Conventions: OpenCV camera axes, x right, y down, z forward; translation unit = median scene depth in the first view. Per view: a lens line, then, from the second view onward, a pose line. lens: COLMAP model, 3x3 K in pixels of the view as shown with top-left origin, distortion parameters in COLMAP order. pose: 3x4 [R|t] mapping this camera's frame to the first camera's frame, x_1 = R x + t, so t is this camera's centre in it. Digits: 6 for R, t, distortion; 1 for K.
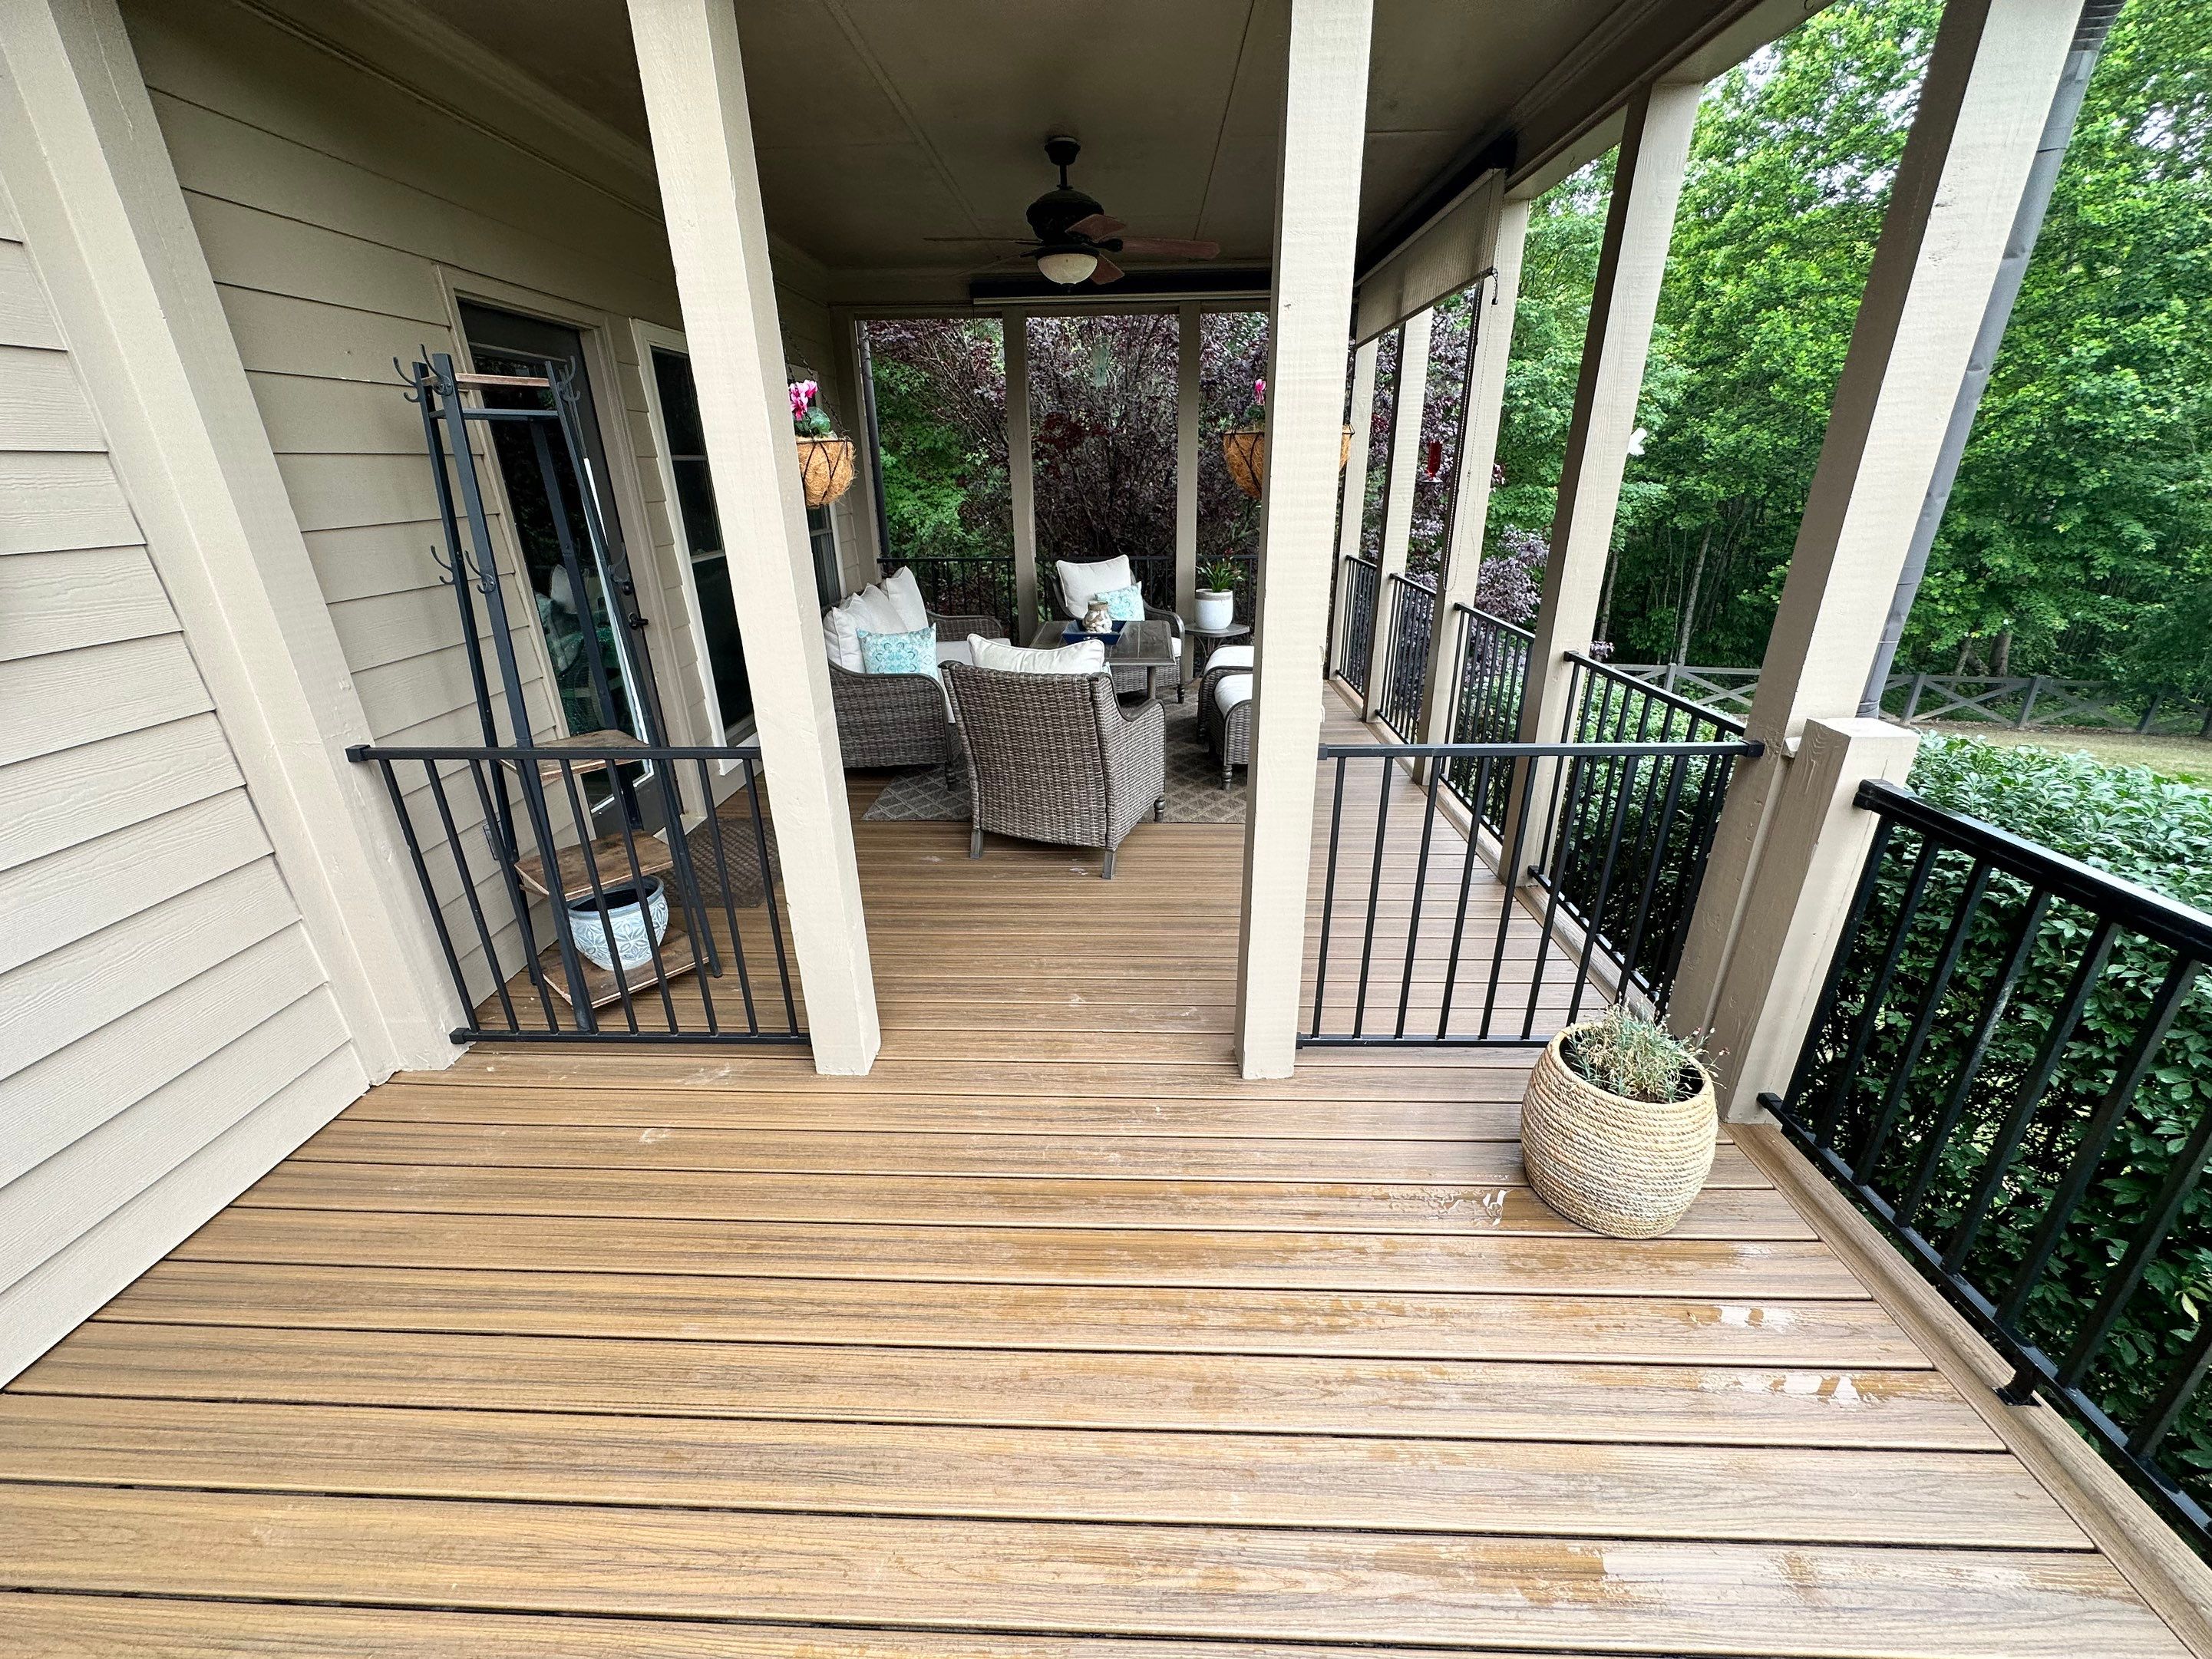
lens RADIAL K [[873.5, 0, 1100.7], [0, 873.5, 828.1], [0, 0, 1]] dist [0.002209, 0.000593]
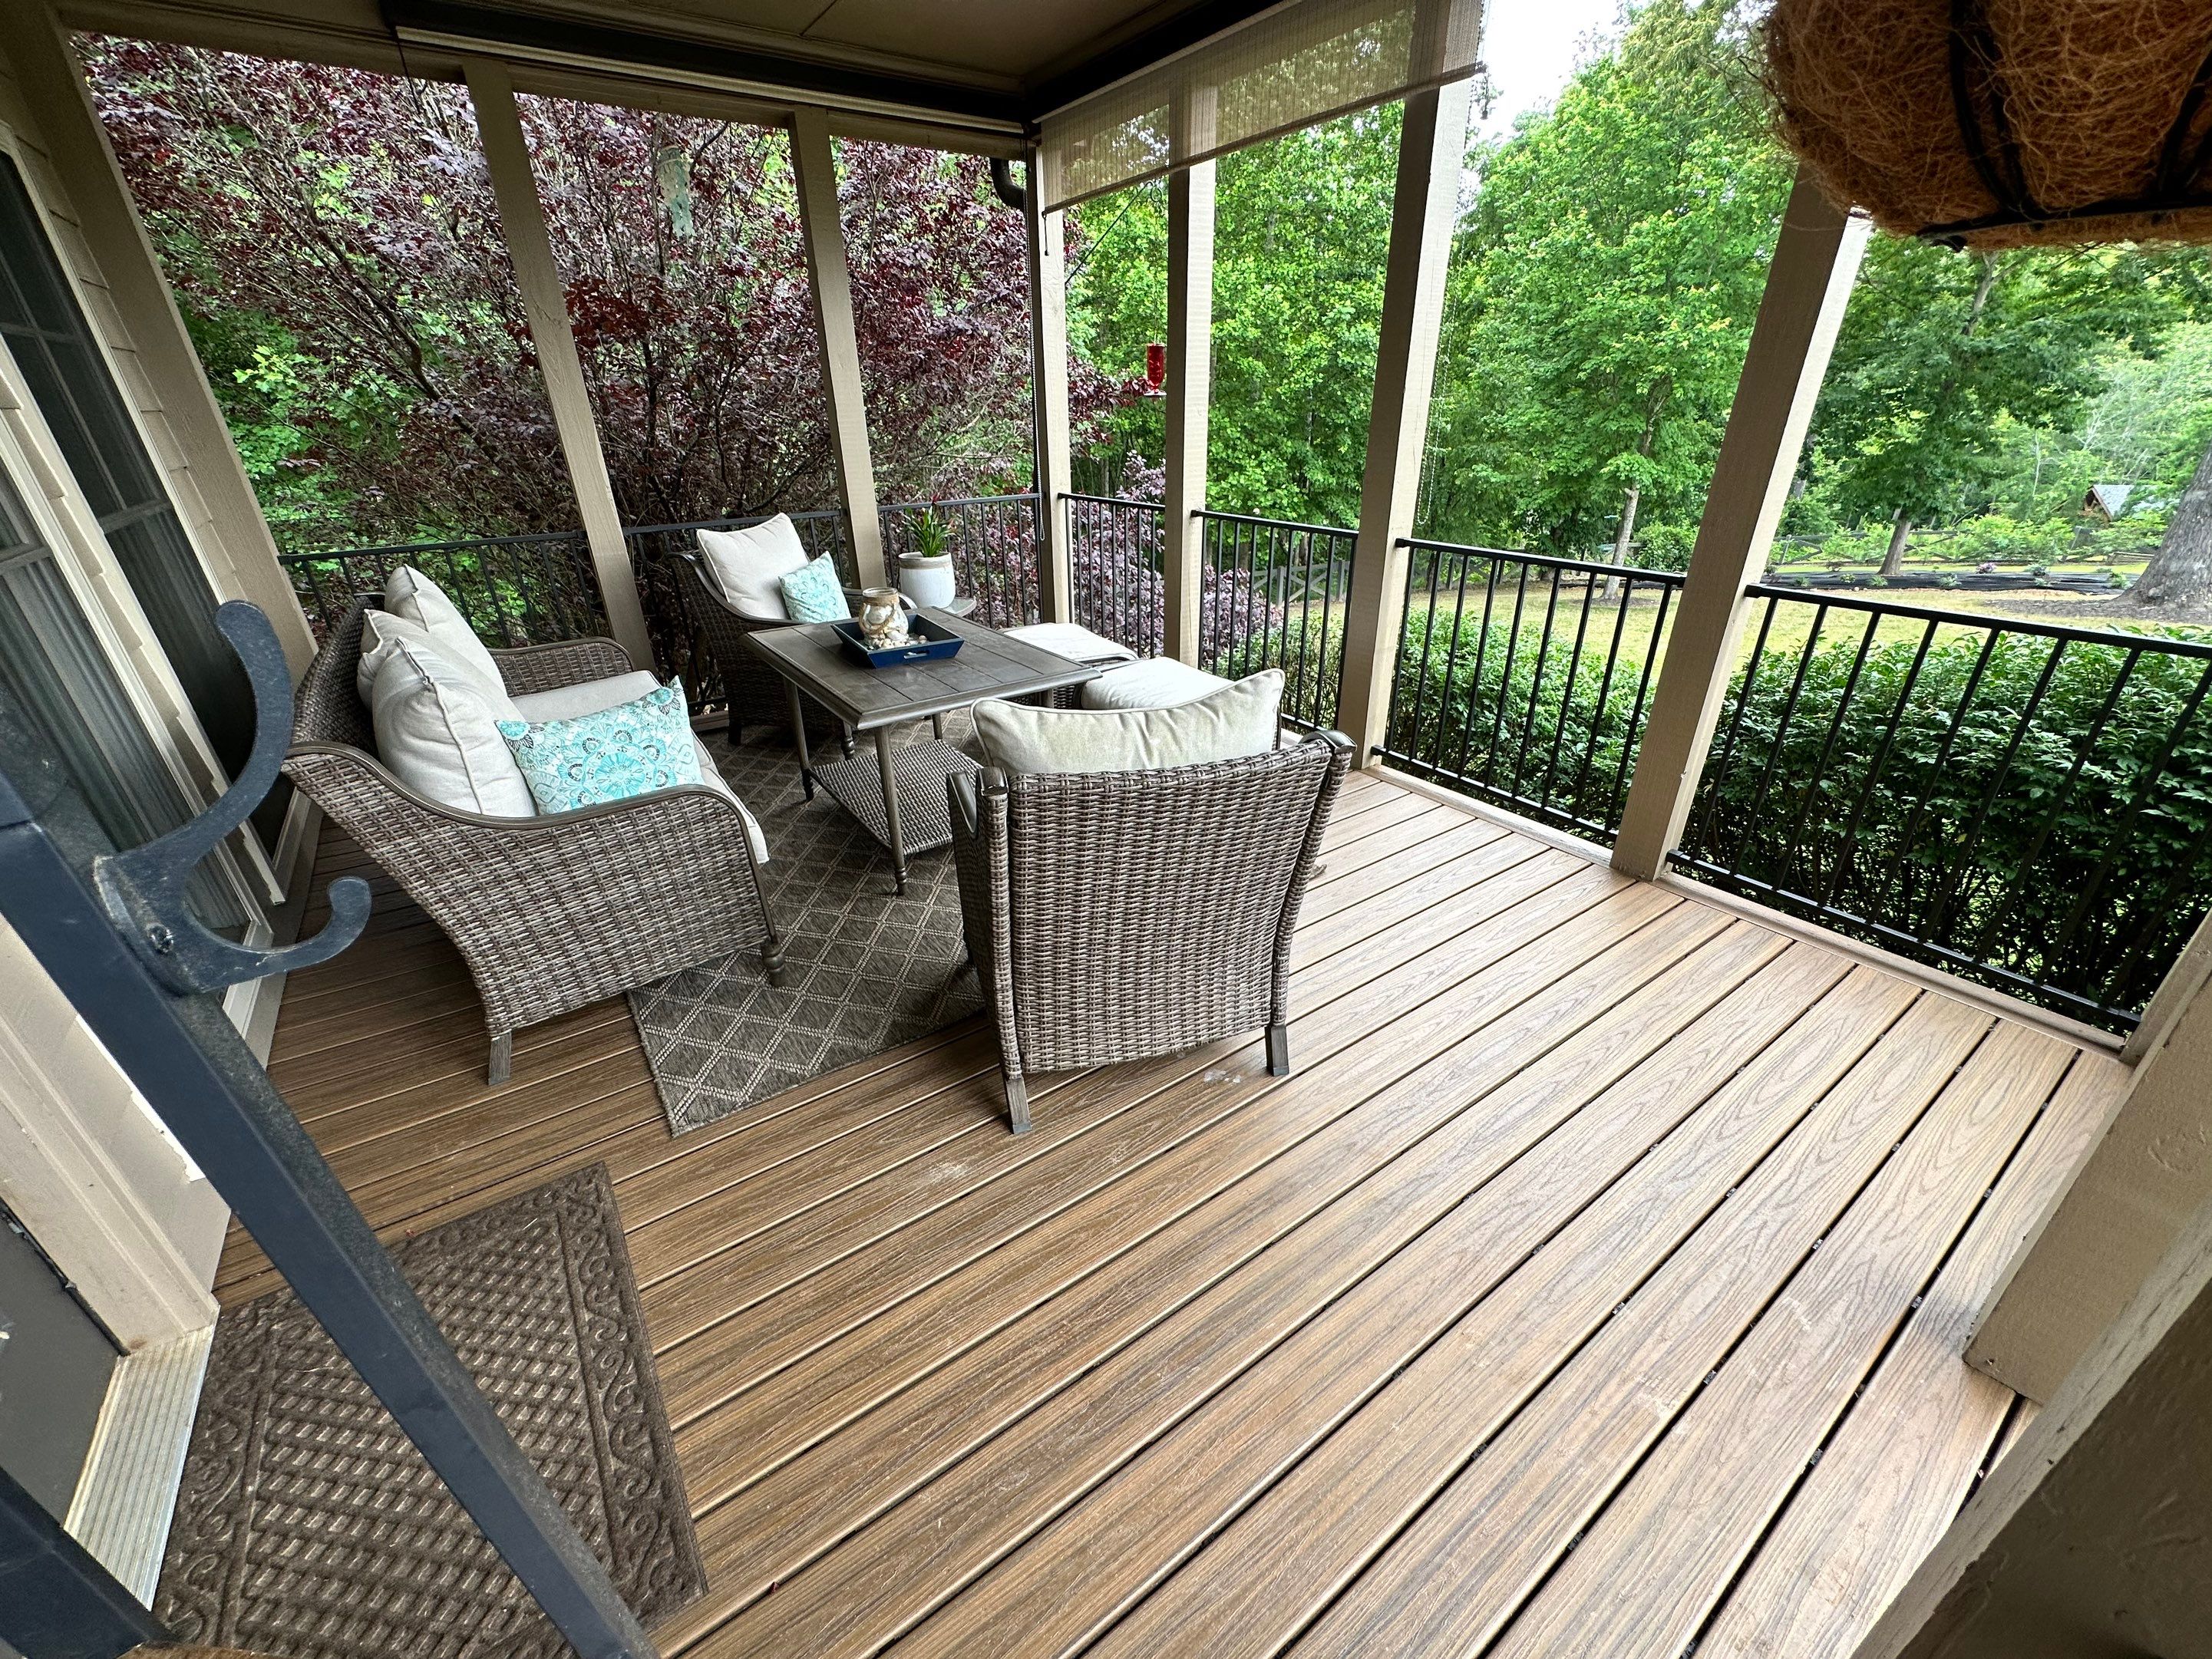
lens RADIAL K [[873.5, 0, 1110.3], [0, 873.5, 837.9], [0, 0, 1]] dist [0.002209, 0.000593]
pose [[0.804795, -0.268318, 0.529443, -0.095642], [0.232930, 0.963207, 0.134075, -0.054274], [-0.545938, 0.015420, 0.837684, 0.158465]]
